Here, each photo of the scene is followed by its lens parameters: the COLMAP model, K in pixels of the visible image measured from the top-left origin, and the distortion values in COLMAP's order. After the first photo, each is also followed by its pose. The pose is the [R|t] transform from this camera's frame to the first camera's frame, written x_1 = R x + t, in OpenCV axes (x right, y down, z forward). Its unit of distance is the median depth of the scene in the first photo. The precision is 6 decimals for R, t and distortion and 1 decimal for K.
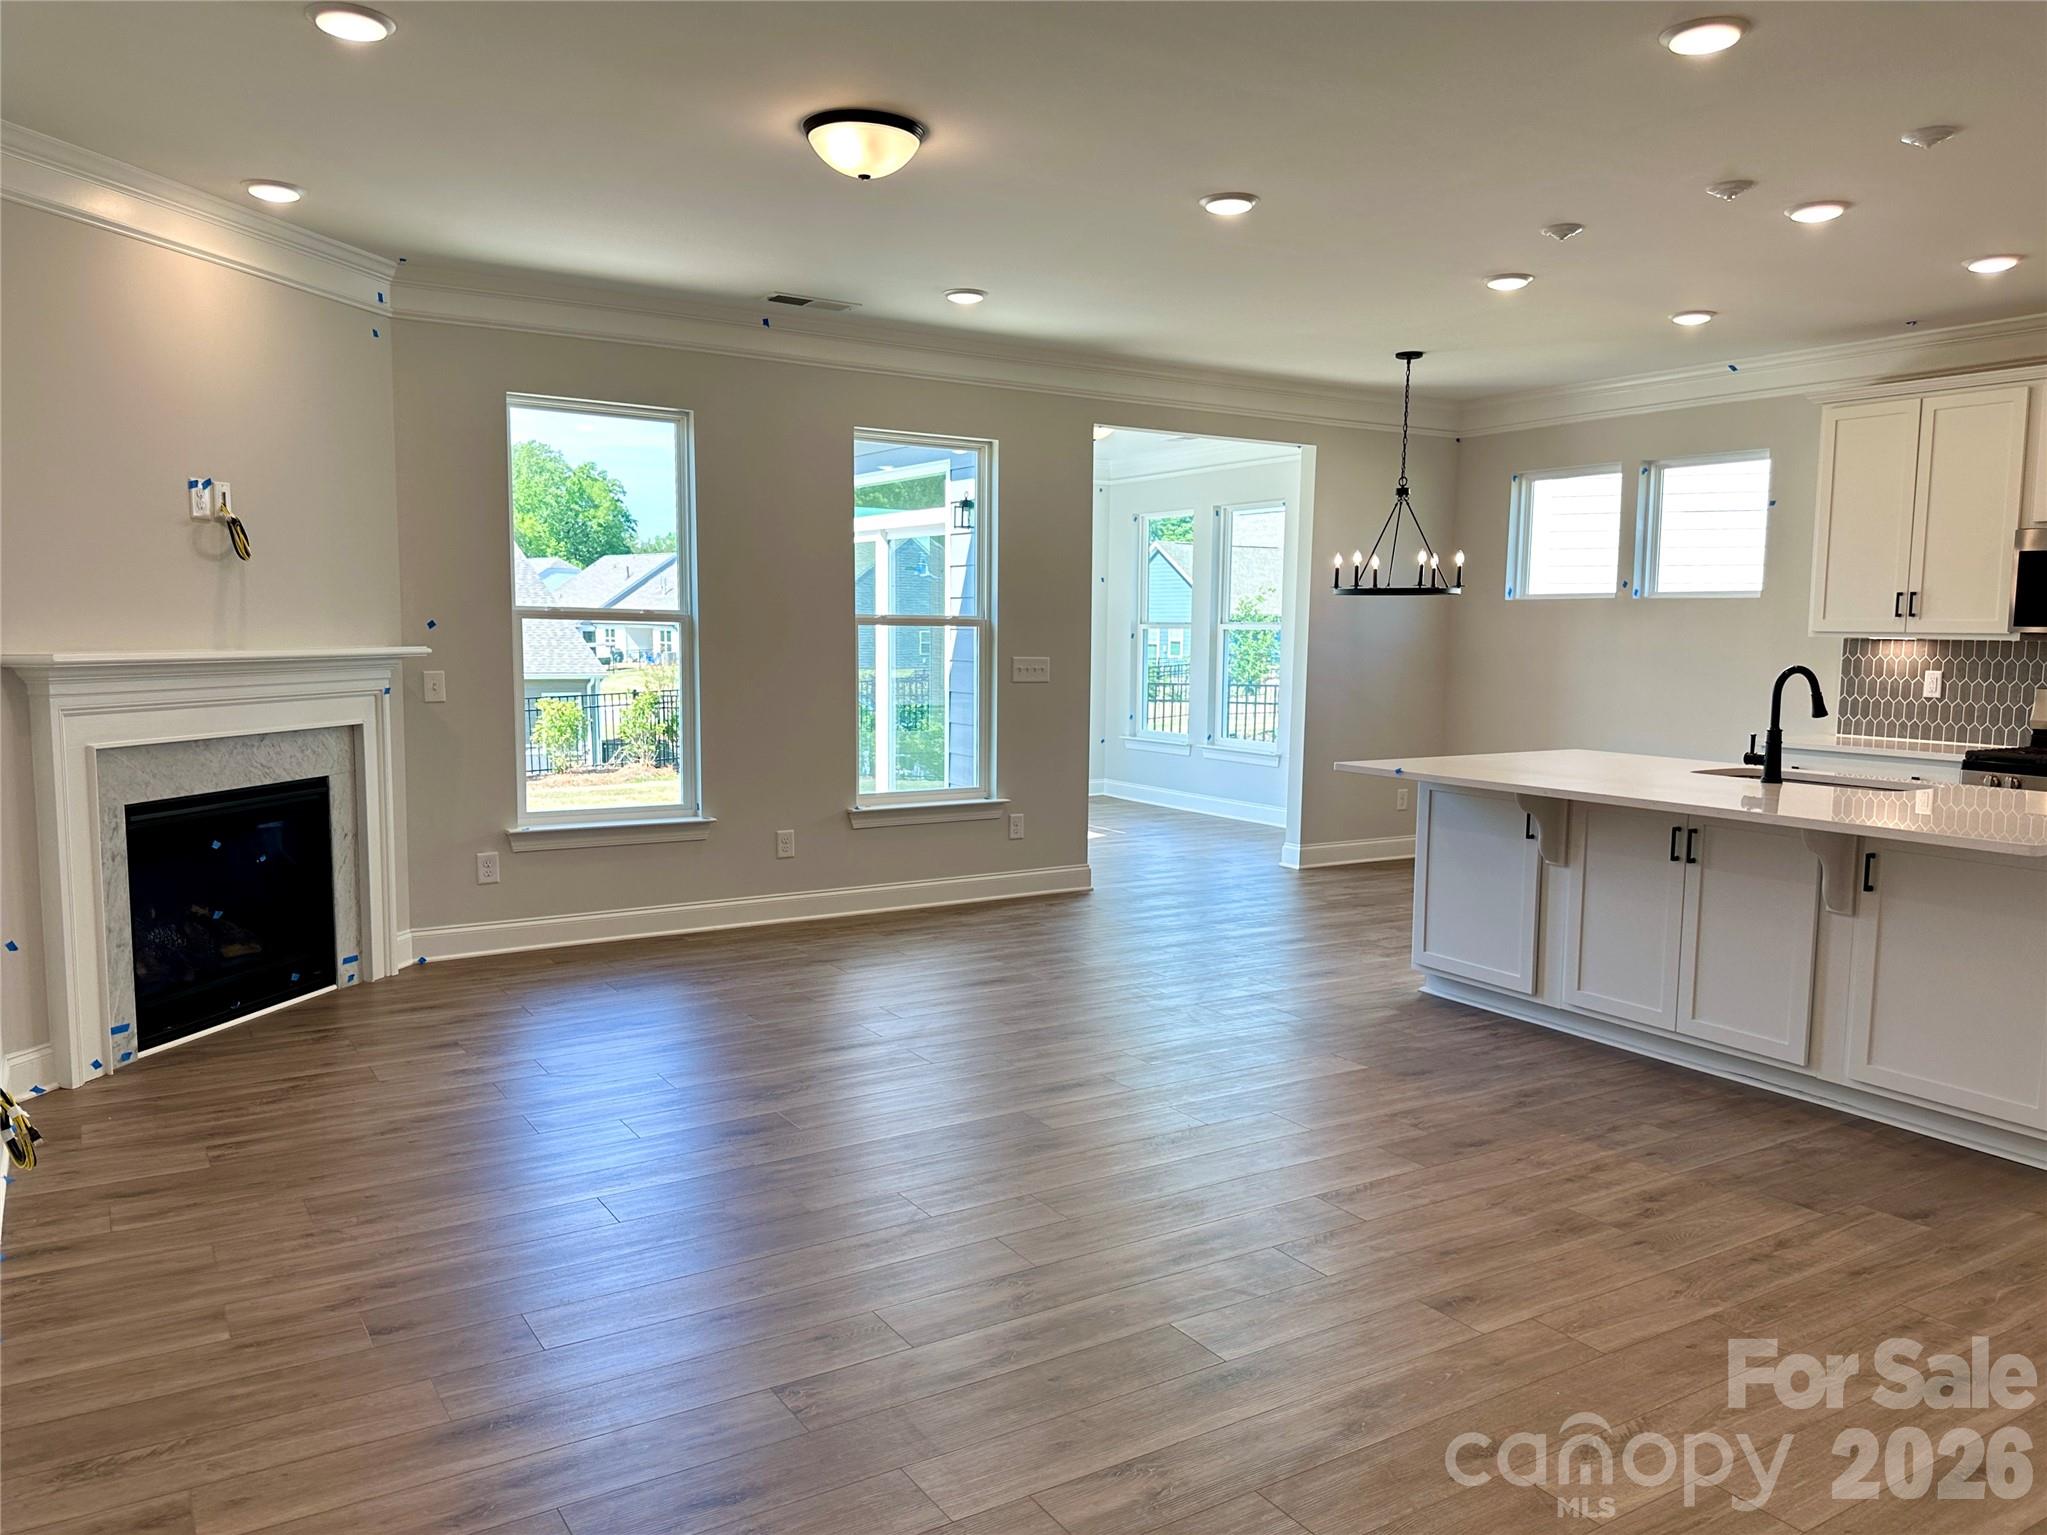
lens RADIAL K [[1503.5, 0, 1023.4], [0, 1503.5, 799.5], [0, 0, 1]] dist [0.046222, -0.067749]
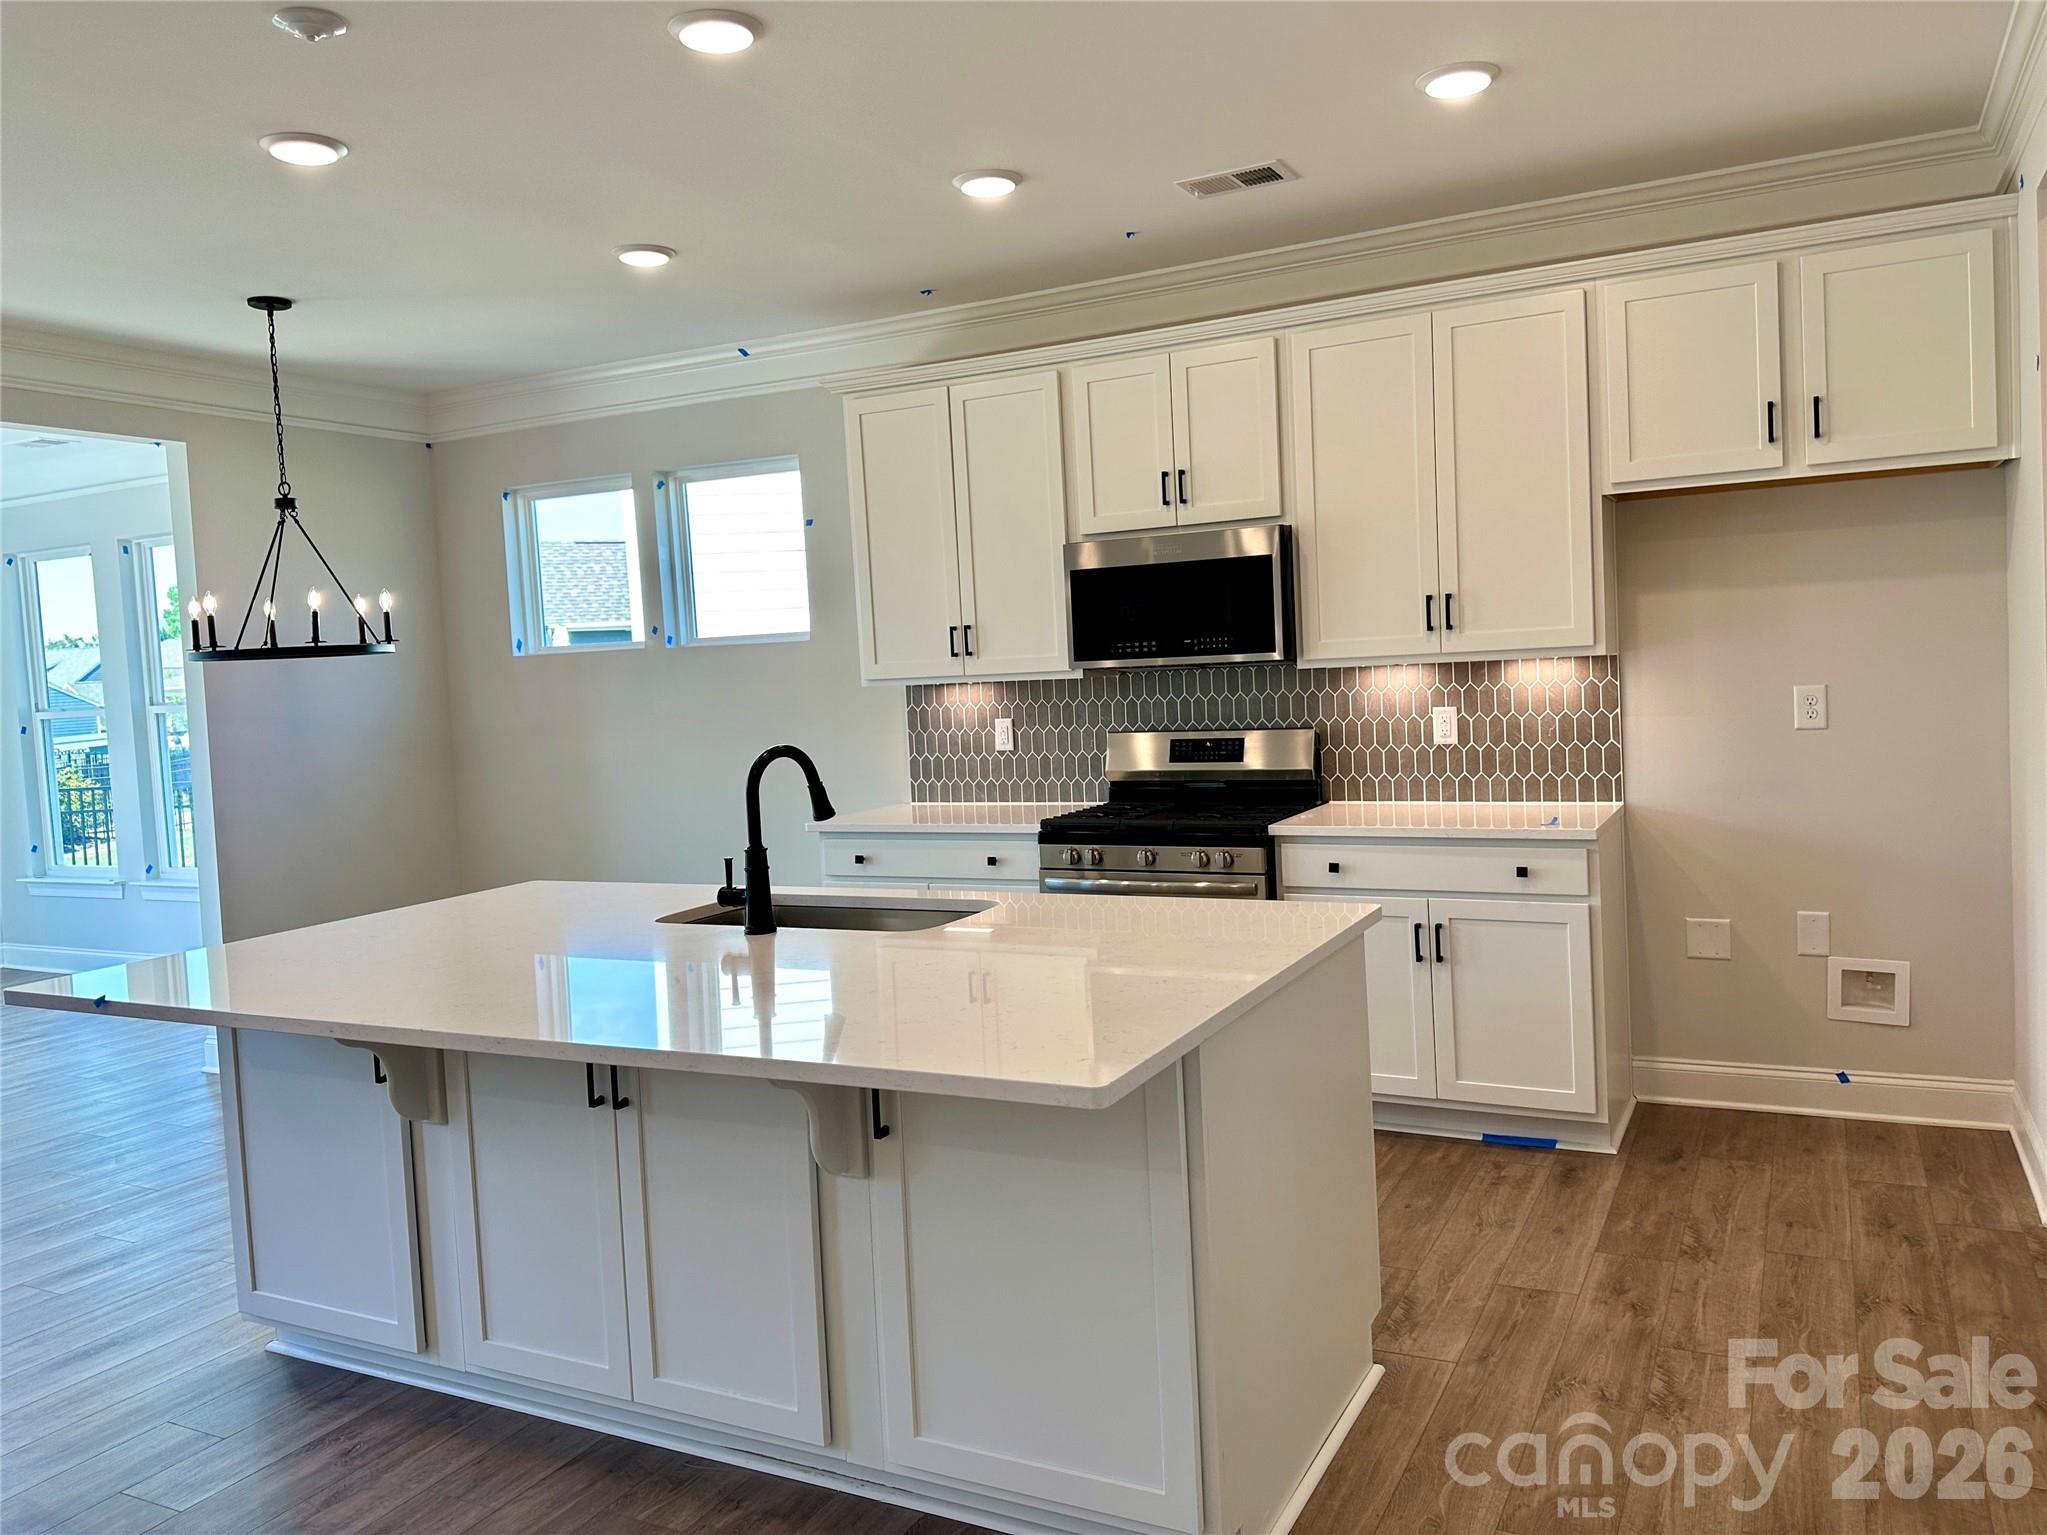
lens RADIAL K [[1475.7, 0, 1089.6], [0, 1475.7, 739.9], [0, 0, 1]] dist [0.084417, -0.107169]
pose [[0.844643, -0.081499, 0.529089, 0.217390], [0.118880, 0.992221, -0.036944, -0.038761], [-0.521963, 0.094103, 0.847762, 0.298273]]
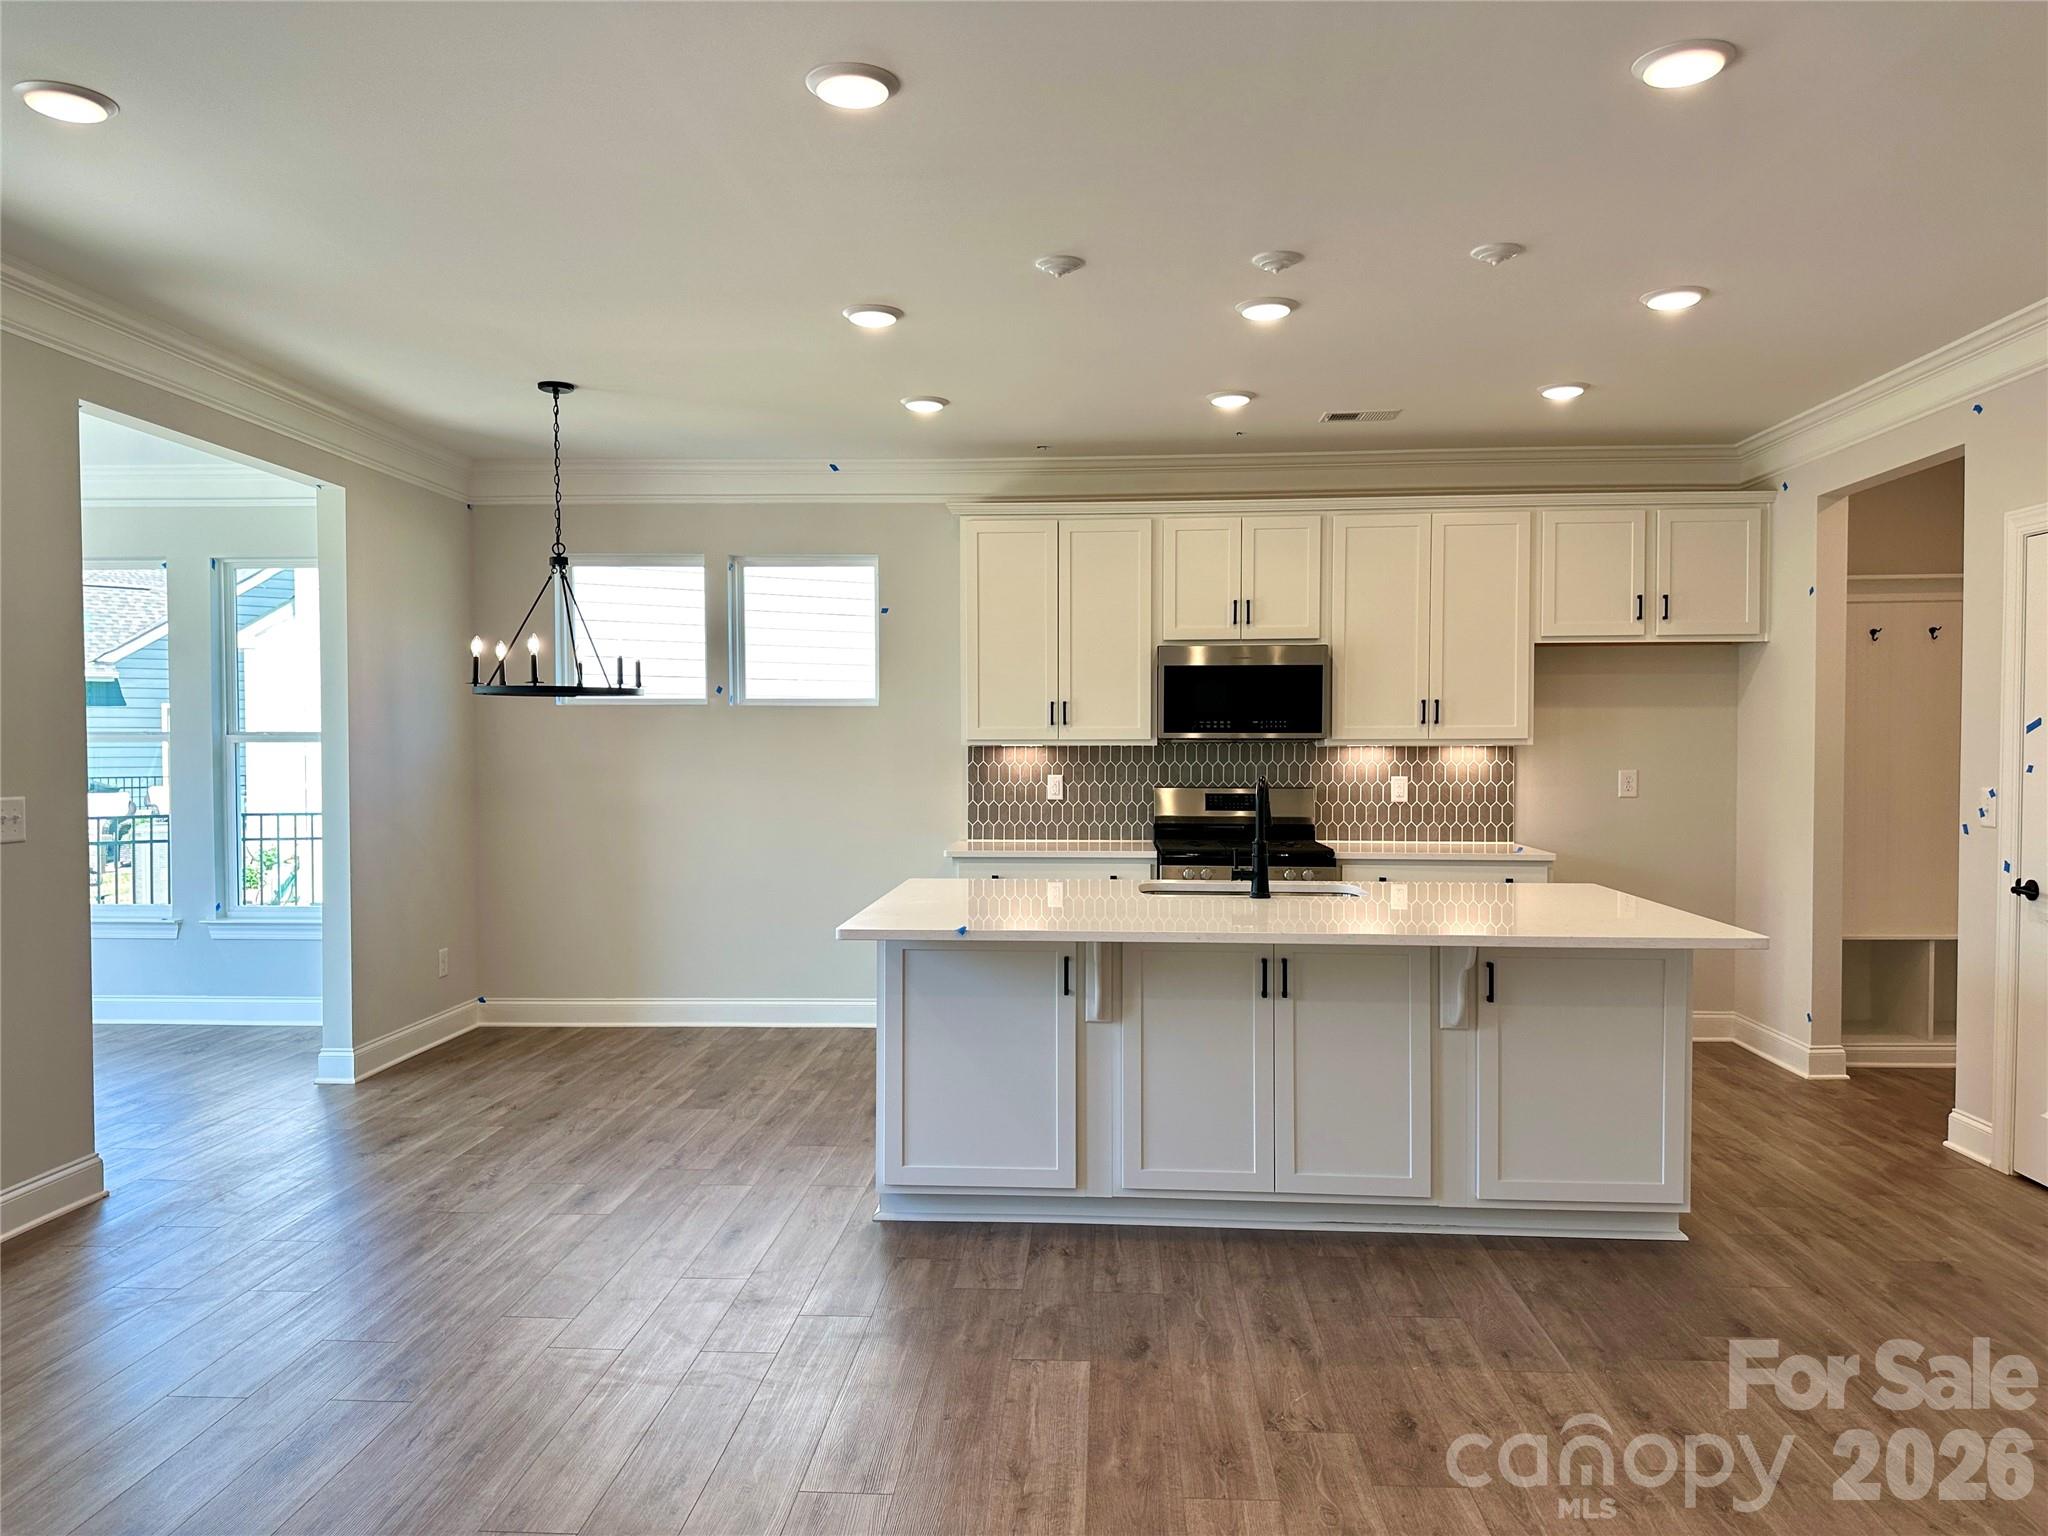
lens RADIAL K [[1425.1, 0, 1025.3], [0, 1425.1, 774.3], [0, 0, 1]] dist [0.089802, -0.122901]
pose [[0.572181, -0.029670, 0.819591, -0.242084], [0.100668, 0.994329, -0.034283, -0.054086], [-0.813926, 0.102123, 0.571923, 0.451098]]
